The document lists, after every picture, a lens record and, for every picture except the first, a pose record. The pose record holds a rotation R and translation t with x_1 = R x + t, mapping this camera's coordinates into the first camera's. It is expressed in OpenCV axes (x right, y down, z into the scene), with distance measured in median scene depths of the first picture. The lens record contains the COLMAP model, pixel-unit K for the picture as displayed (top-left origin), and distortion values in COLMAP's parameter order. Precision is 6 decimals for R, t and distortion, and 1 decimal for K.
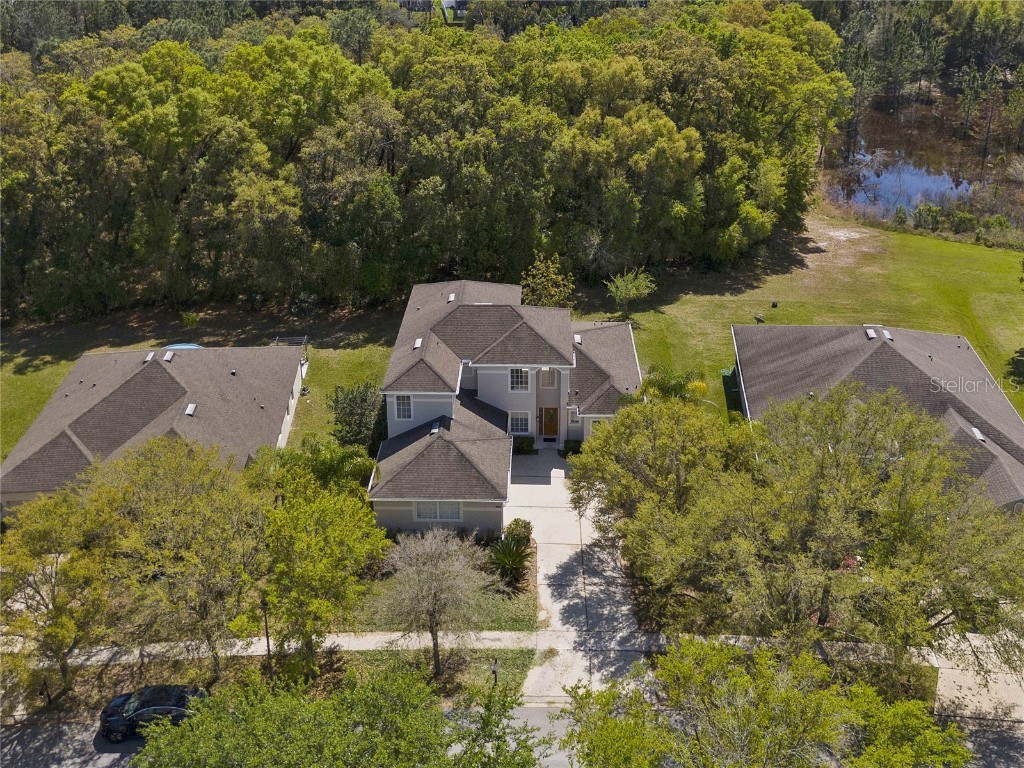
lens RADIAL K [[1000.6, 0, 493.9], [0, 1000.6, 264.2], [0, 0, 1]] dist [0.032481, 0.000000]
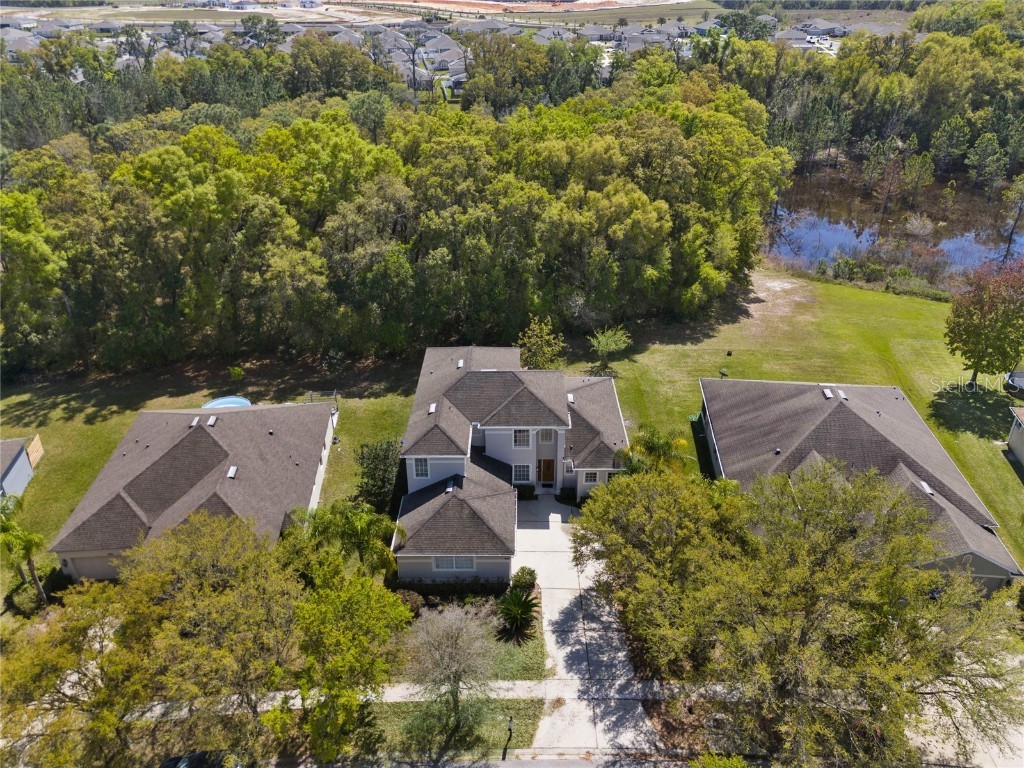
lens RADIAL K [[744.4, 0, 500.6], [0, 744.4, 386.3], [0, 0, 1]] dist [0.042470, -0.026729]
pose [[0.999706, -0.012854, 0.020550, -0.011416], [0.010021, 0.991141, 0.132436, -0.041997], [-0.022070, -0.132191, 0.990978, 0.122195]]
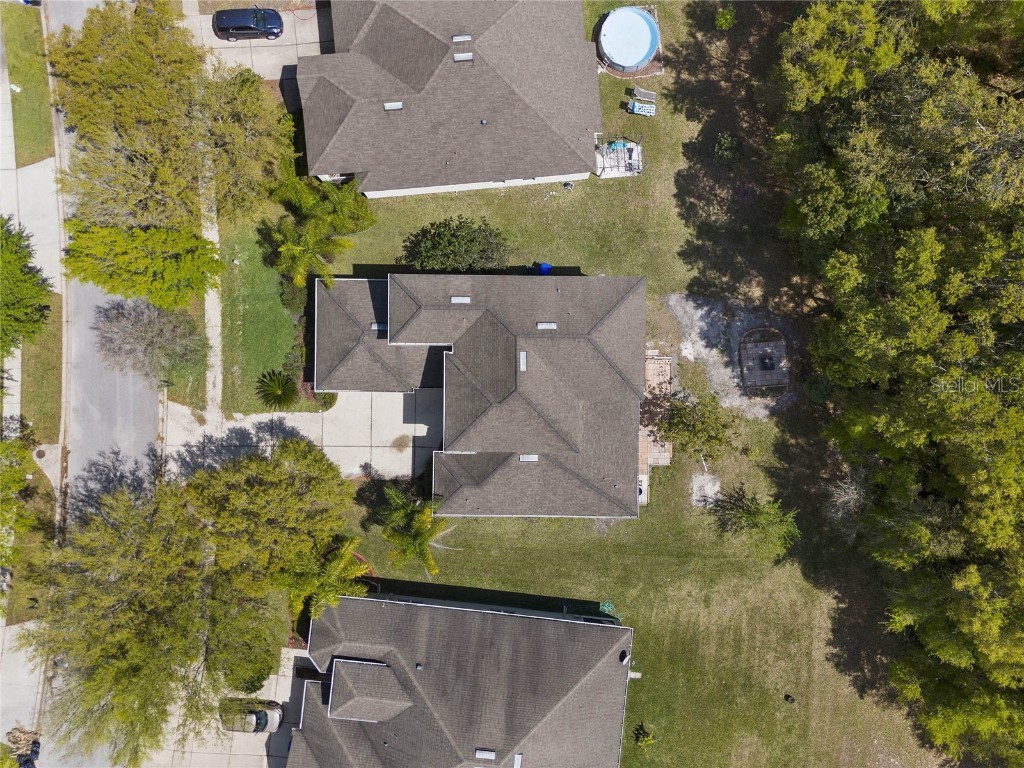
lens RADIAL K [[735.5, 0, 512.2], [0, 735.5, 366.9], [0, 0, 1]] dist [0.031506, -0.000532]
pose [[0.034083, 0.999346, -0.012074, 0.002468], [-0.358384, 0.023499, 0.933279, -0.471601], [0.932952, -0.027482, 0.358950, 0.581663]]
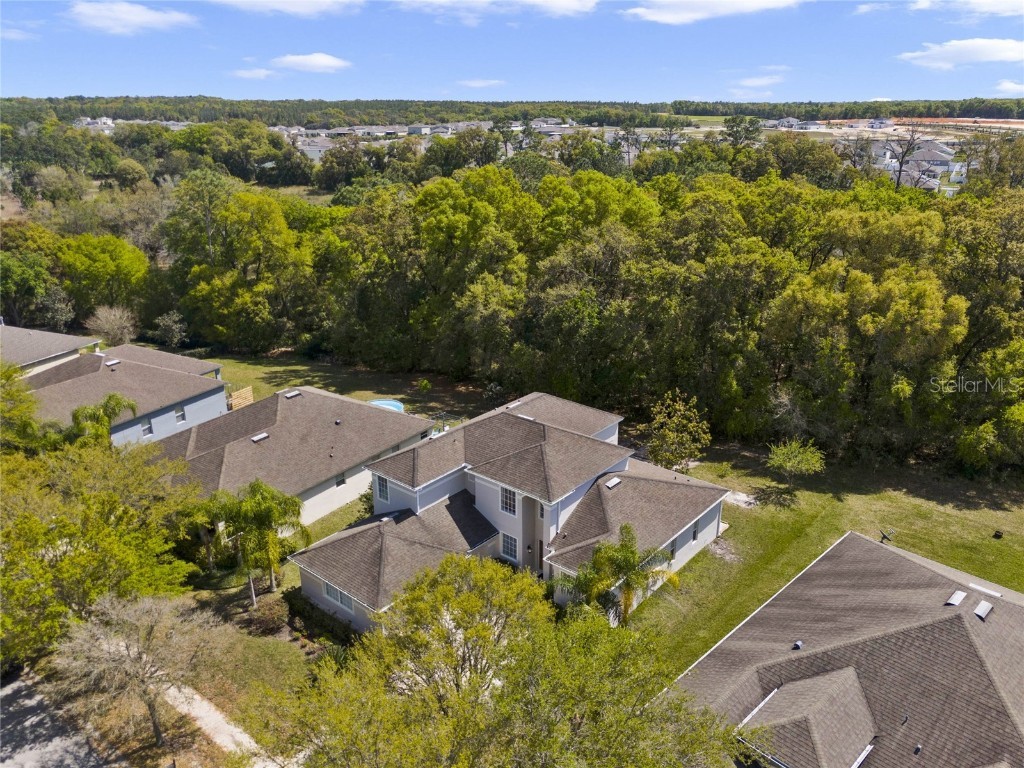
lens RADIAL K [[744.4, 0, 509.7], [0, 744.4, 391.4], [0, 0, 1]] dist [0.042470, -0.026729]
pose [[0.790250, 0.219777, -0.572017, 0.296778], [-0.221408, 0.972815, 0.067891, -0.022984], [0.571387, 0.072998, 0.817428, 0.316645]]
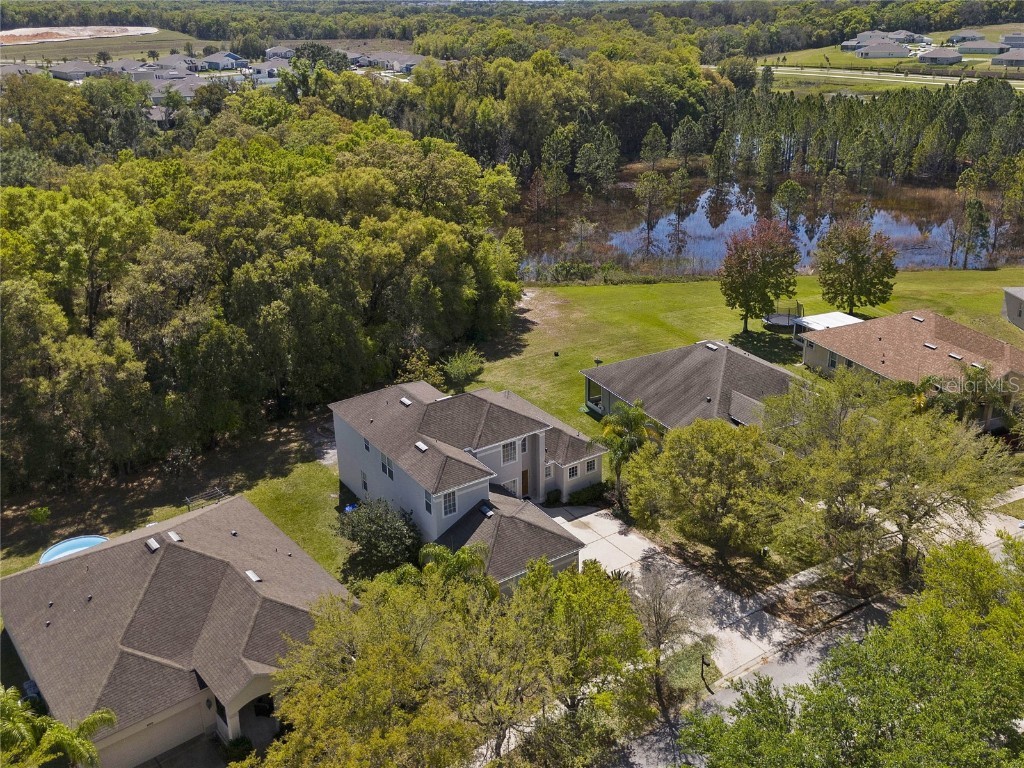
lens RADIAL K [[913.0, 0, 533.7], [0, 913.0, 356.6], [0, 0, 1]] dist [0.038575, -0.028882]
pose [[0.802573, -0.217999, 0.555296, -0.368661], [0.218201, 0.973611, 0.066854, -0.037959], [-0.555217, 0.067511, 0.828961, 0.097114]]
